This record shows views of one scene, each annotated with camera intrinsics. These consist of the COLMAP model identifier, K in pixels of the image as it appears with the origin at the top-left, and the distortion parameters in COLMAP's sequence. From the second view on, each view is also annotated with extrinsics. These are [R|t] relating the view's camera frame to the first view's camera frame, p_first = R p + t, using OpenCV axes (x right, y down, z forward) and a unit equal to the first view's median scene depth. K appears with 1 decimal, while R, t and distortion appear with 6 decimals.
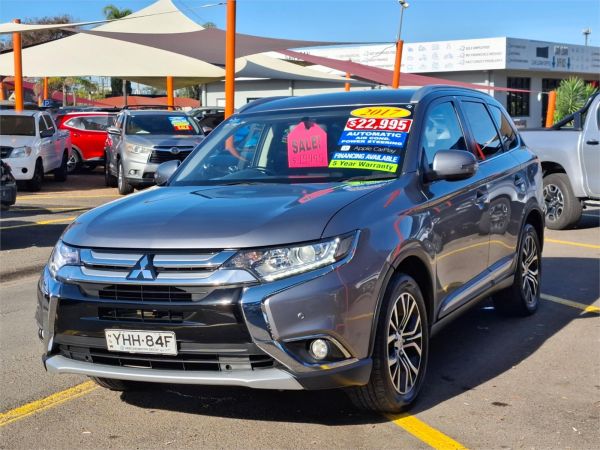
lens RADIAL K [[977.7, 0, 302.1], [0, 977.7, 225.6], [0, 0, 1]] dist [0.162662, 0.000000]
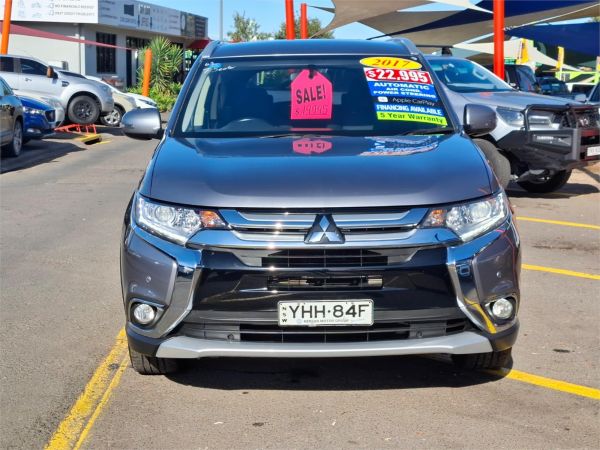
lens RADIAL K [[977.7, 0, 300.5], [0, 977.7, 222.0], [0, 0, 1]] dist [0.162662, 0.000000]
pose [[0.891729, -0.027655, 0.451723, -0.532816], [0.010100, 0.999099, 0.041228, -0.000208], [-0.452456, -0.032202, 0.891205, 0.210114]]
